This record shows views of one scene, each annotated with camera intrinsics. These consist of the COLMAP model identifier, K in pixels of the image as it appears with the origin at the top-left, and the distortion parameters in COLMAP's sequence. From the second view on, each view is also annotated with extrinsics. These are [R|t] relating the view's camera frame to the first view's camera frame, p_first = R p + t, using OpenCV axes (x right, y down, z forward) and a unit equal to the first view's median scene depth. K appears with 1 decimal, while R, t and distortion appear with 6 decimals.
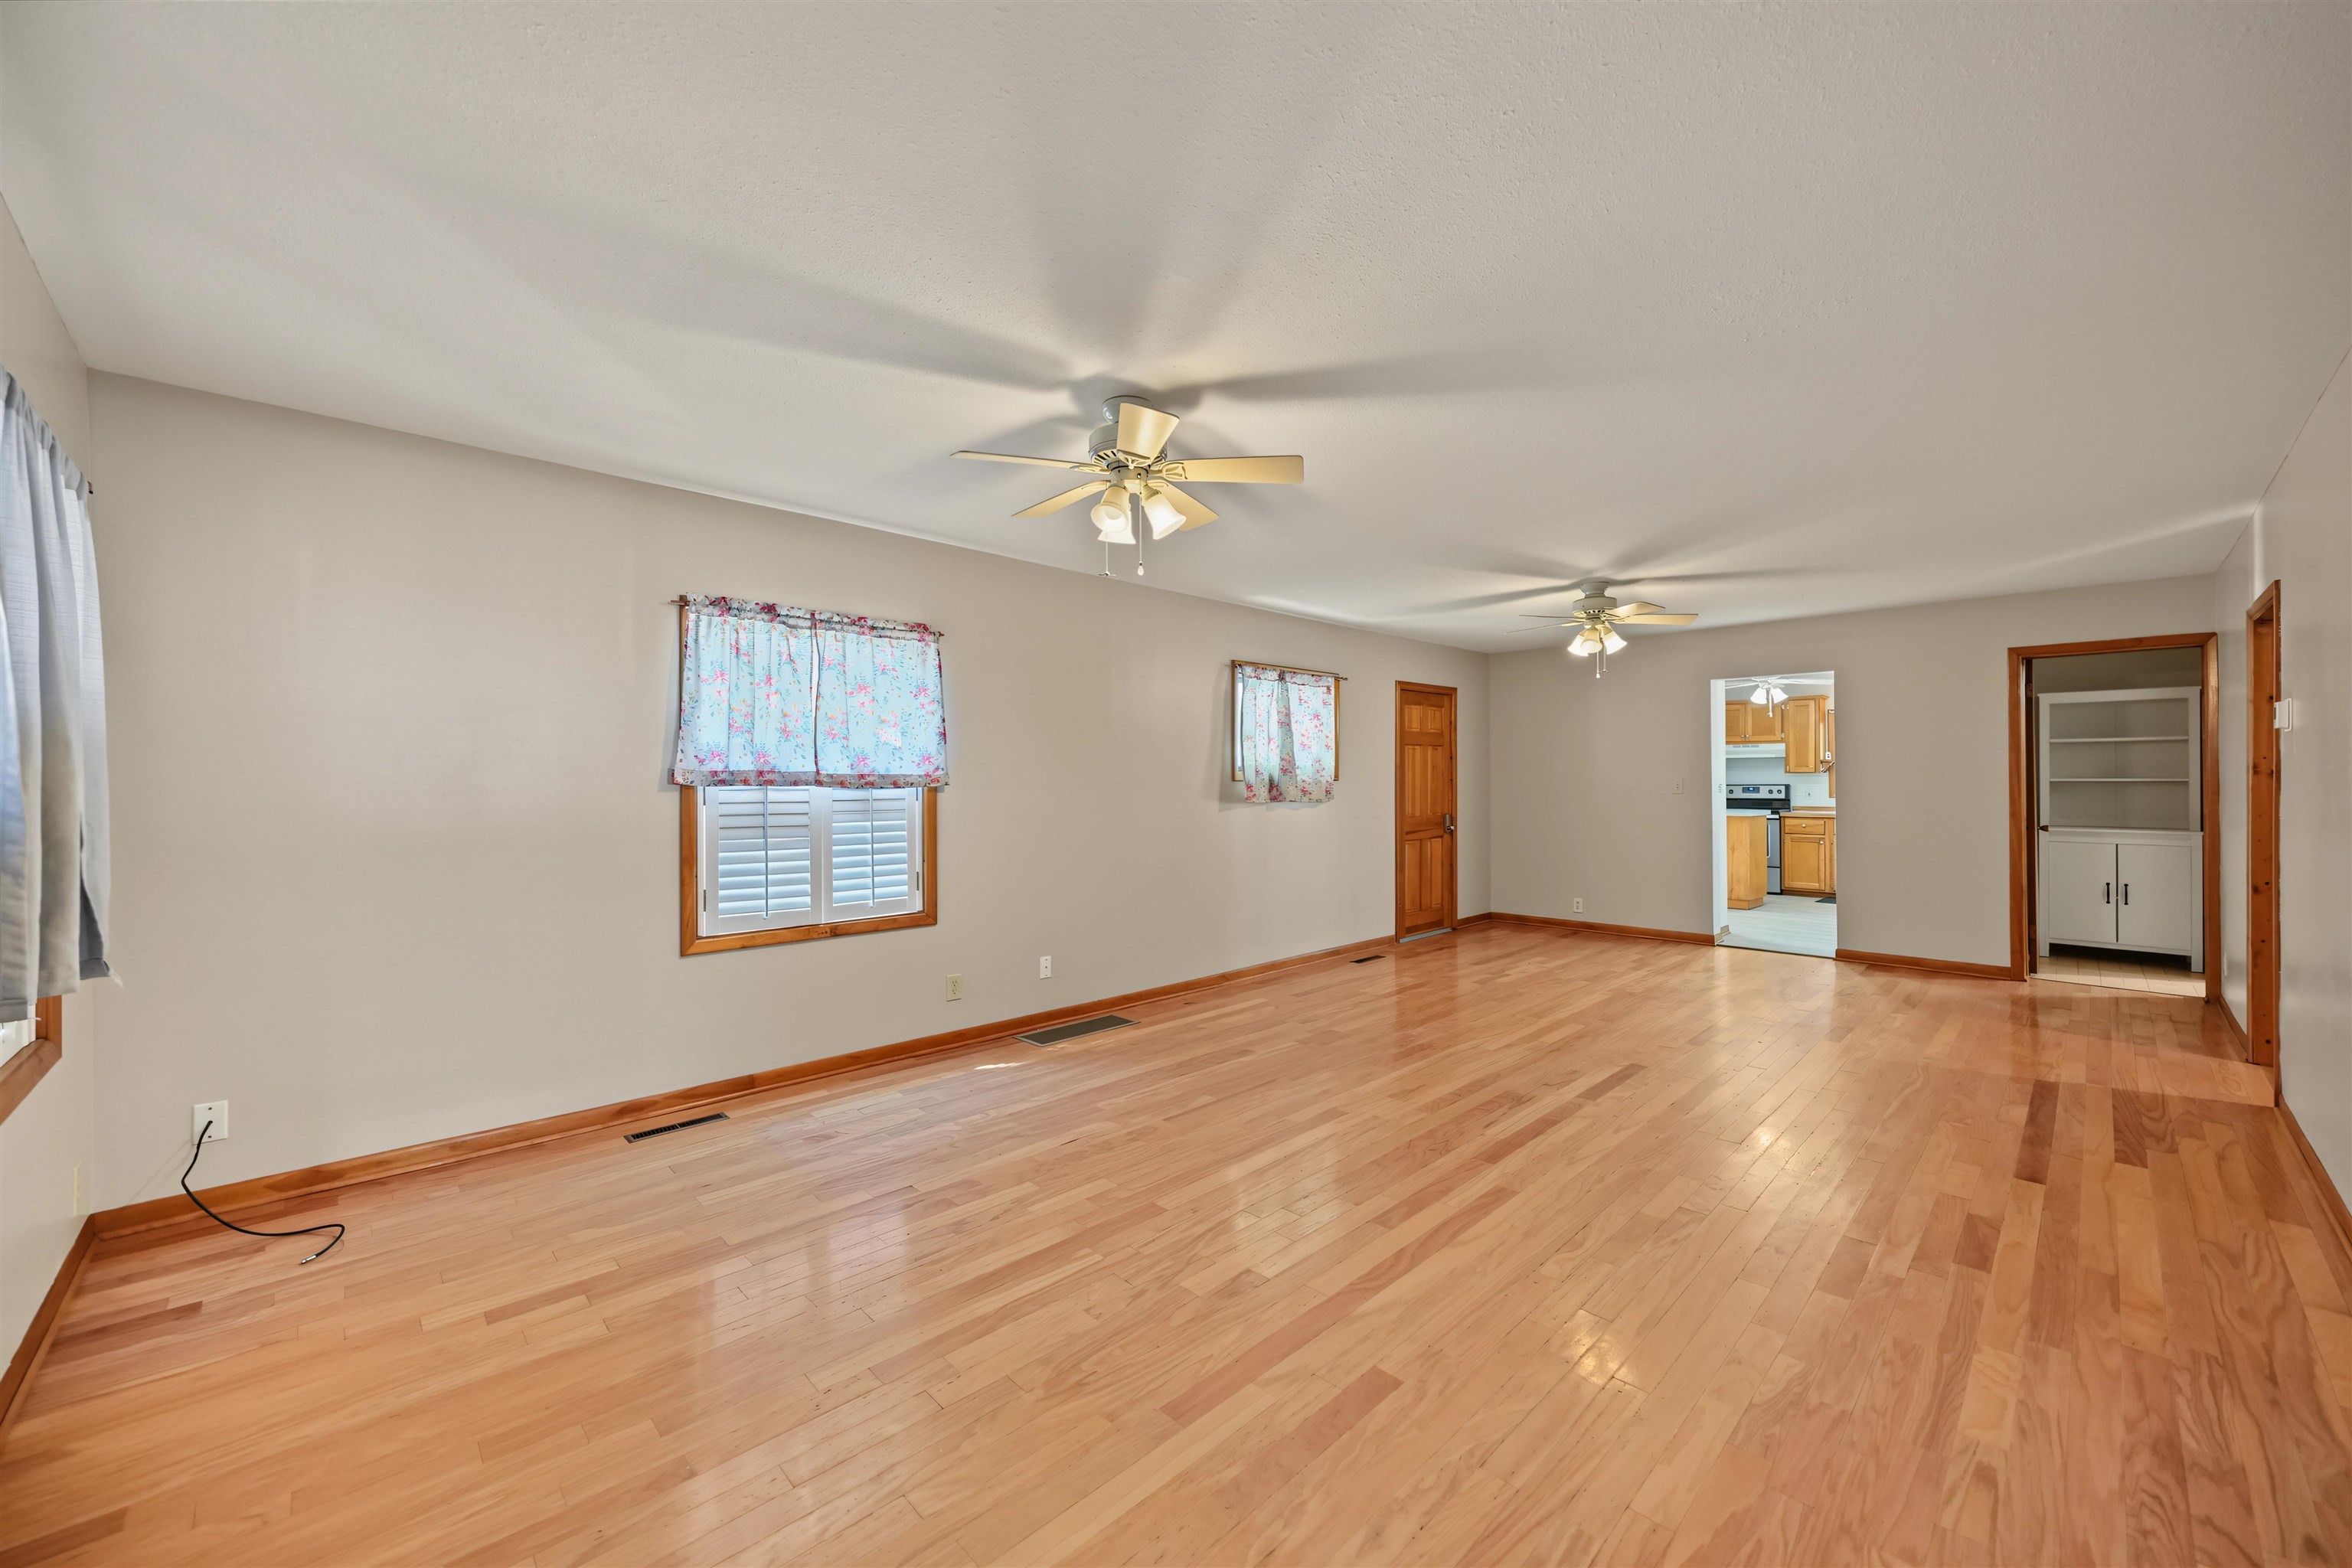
lens RADIAL K [[888.2, 0, 1170.6], [0, 888.2, 775.4], [0, 0, 1]] dist [-0.000151, -0.000085]
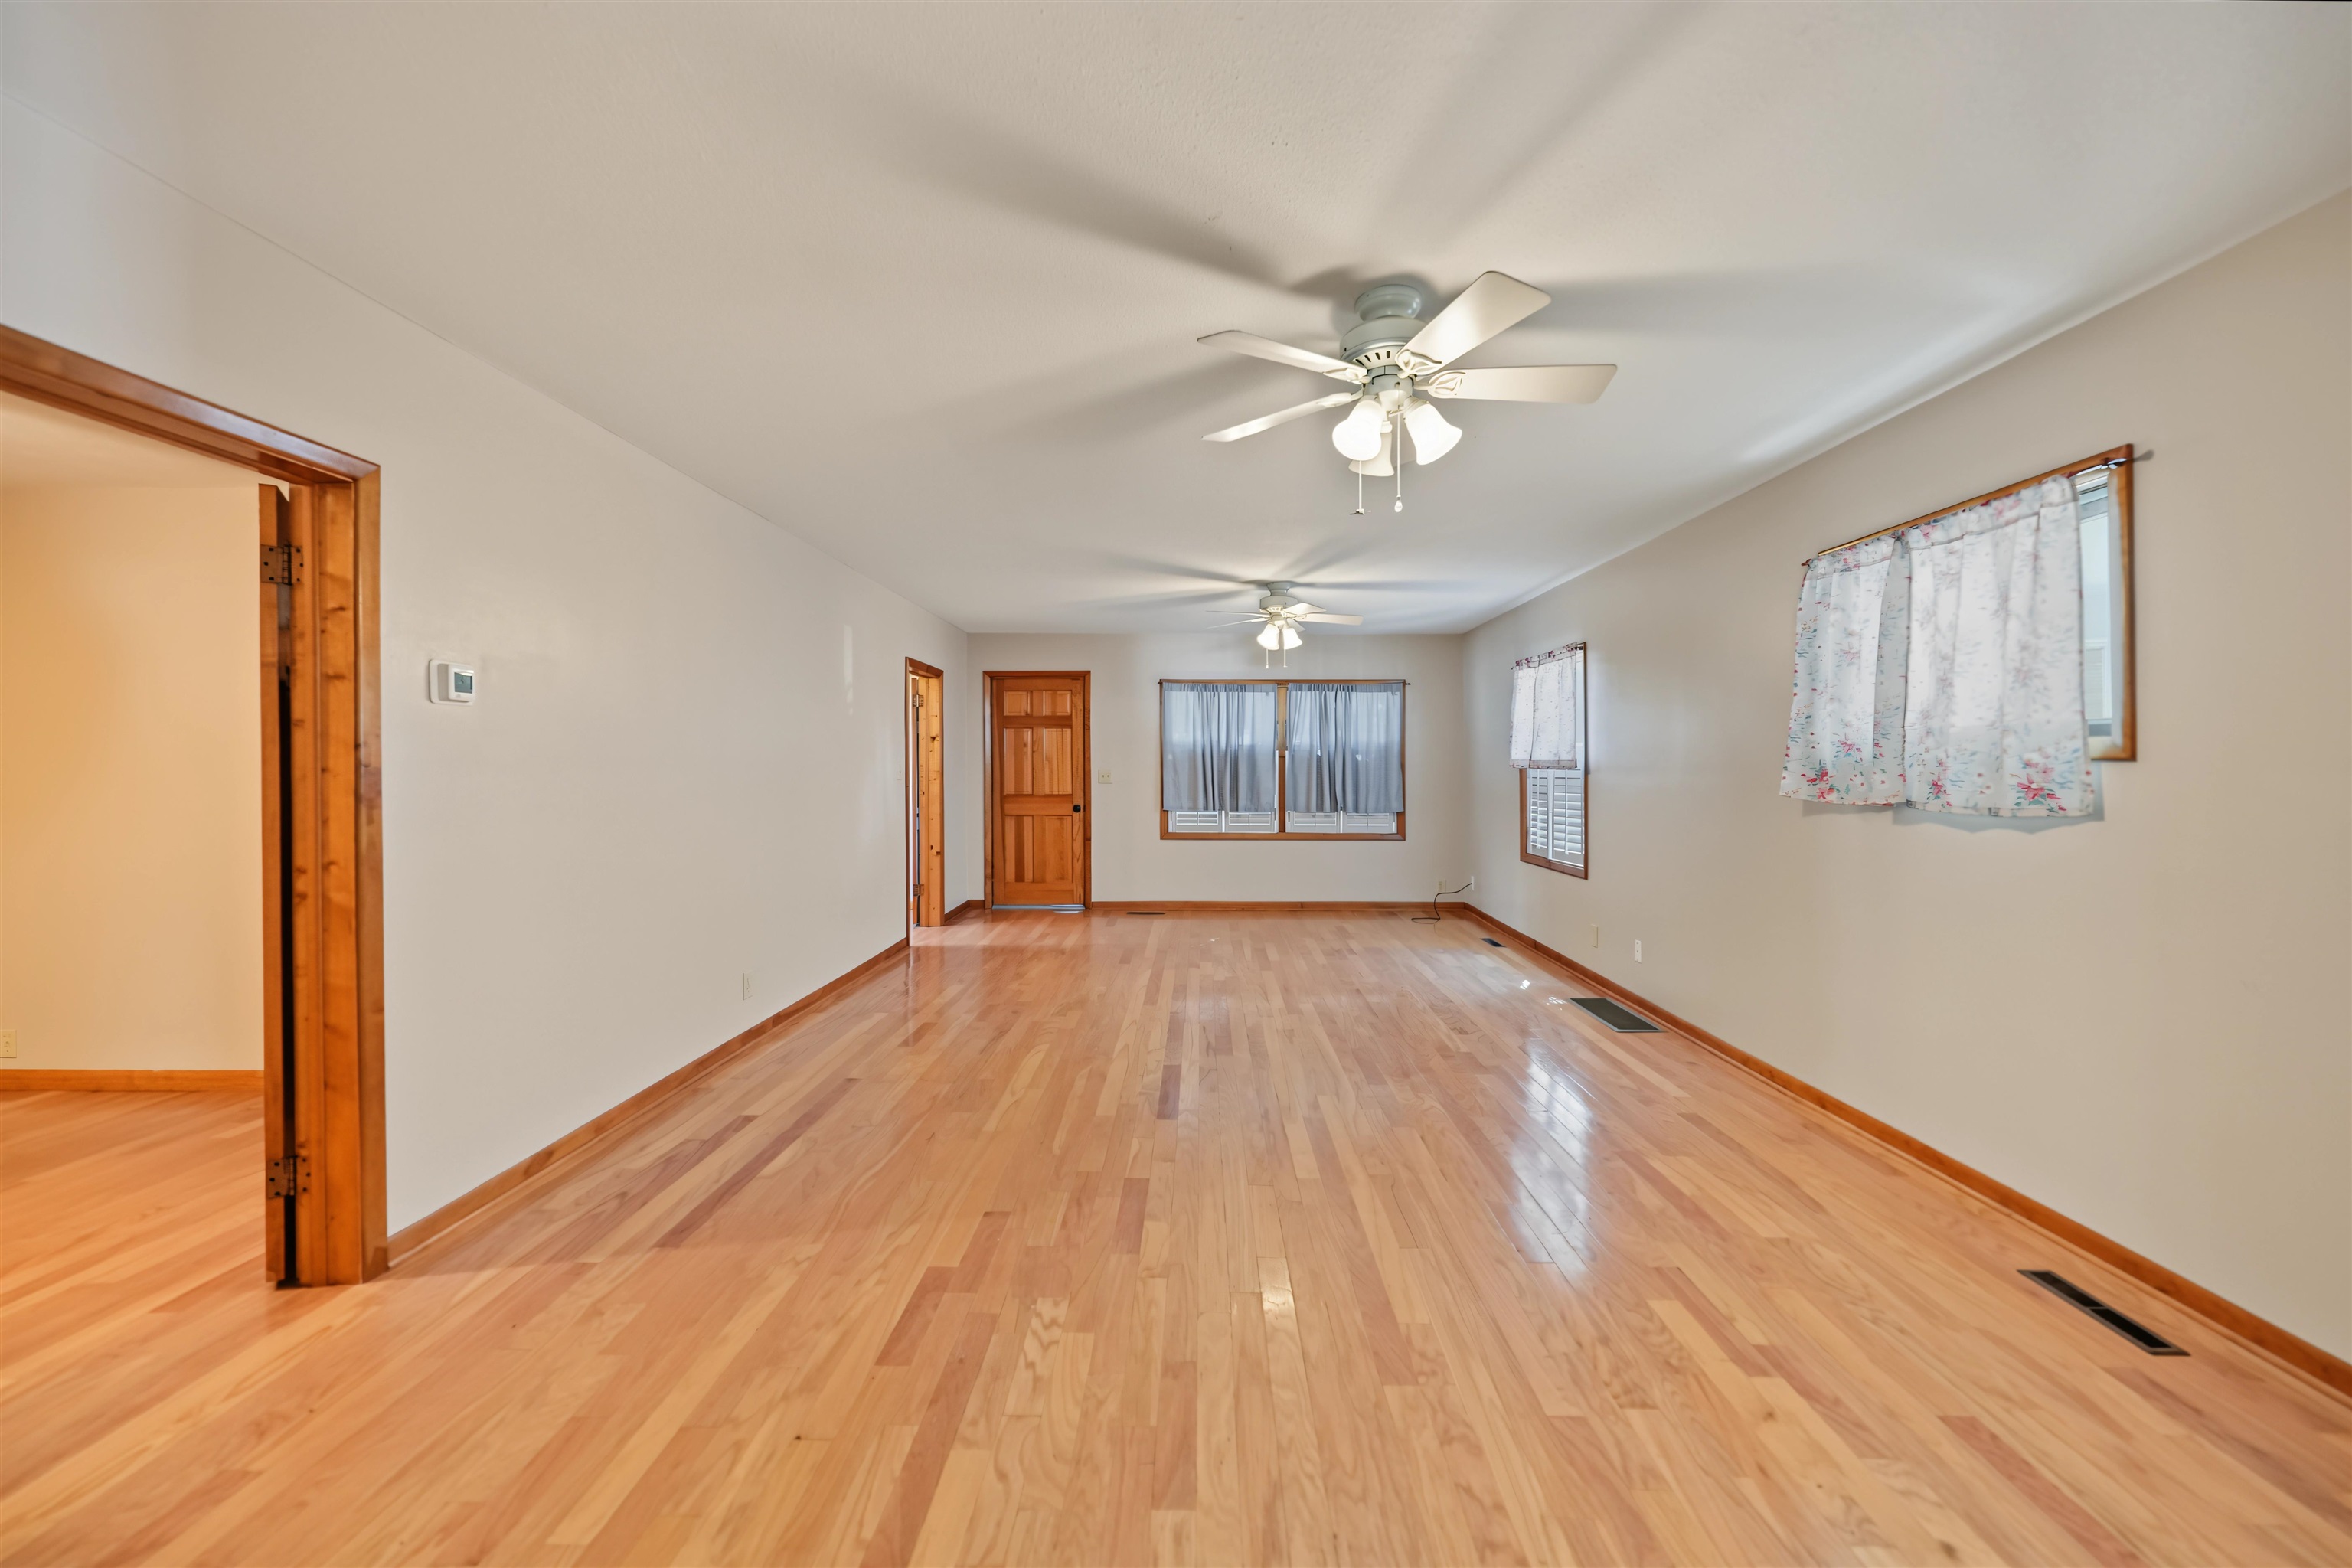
lens RADIAL K [[919.1, 0, 1179.5], [0, 919.1, 778.2], [0, 0, 1]] dist [0.000298, -0.000030]
pose [[-0.708652, 0.009715, -0.705491, 1.075127], [0.004457, 0.999947, 0.009292, 0.010601], [0.705544, 0.003440, -0.708658, 1.556577]]
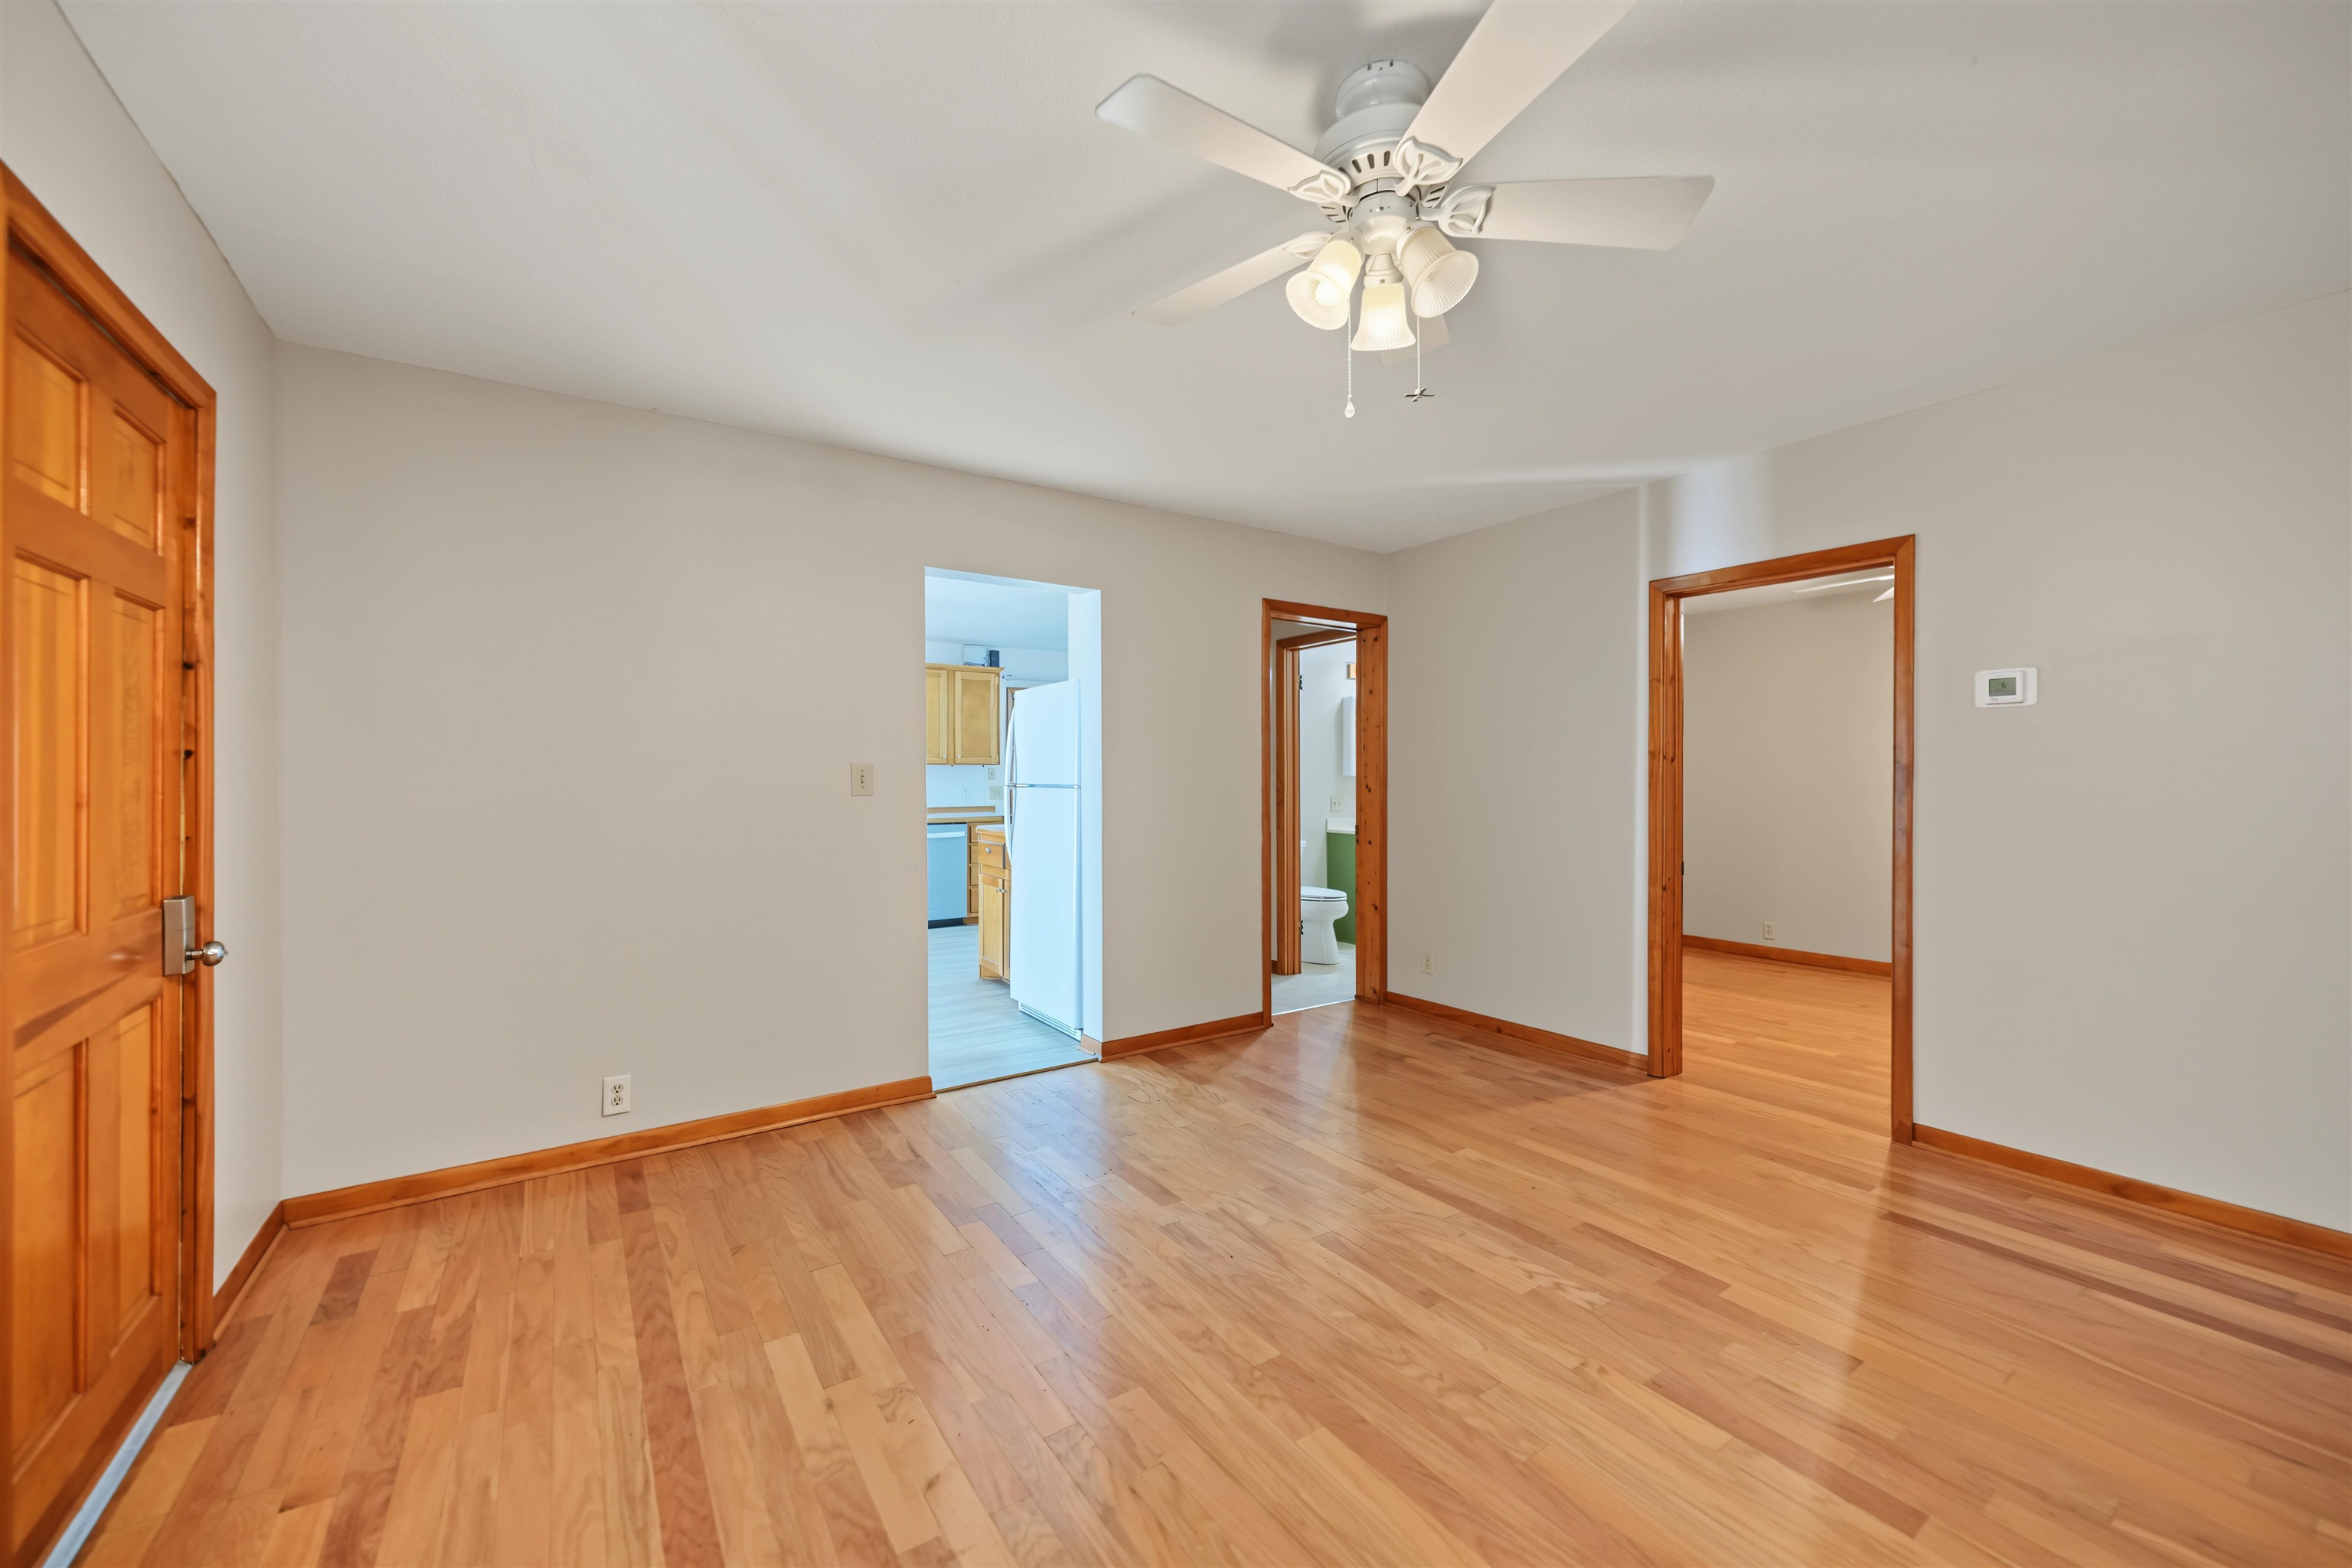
lens RADIAL K [[919.1, 0, 1179.5], [0, 919.1, 778.2], [0, 0, 1]] dist [0.000298, -0.000030]
pose [[0.169530, 0.000115, 0.985525, 0.214059], [-0.001392, 0.999999, 0.000122, 0.019045], [-0.985524, -0.001392, 0.169530, 1.279570]]
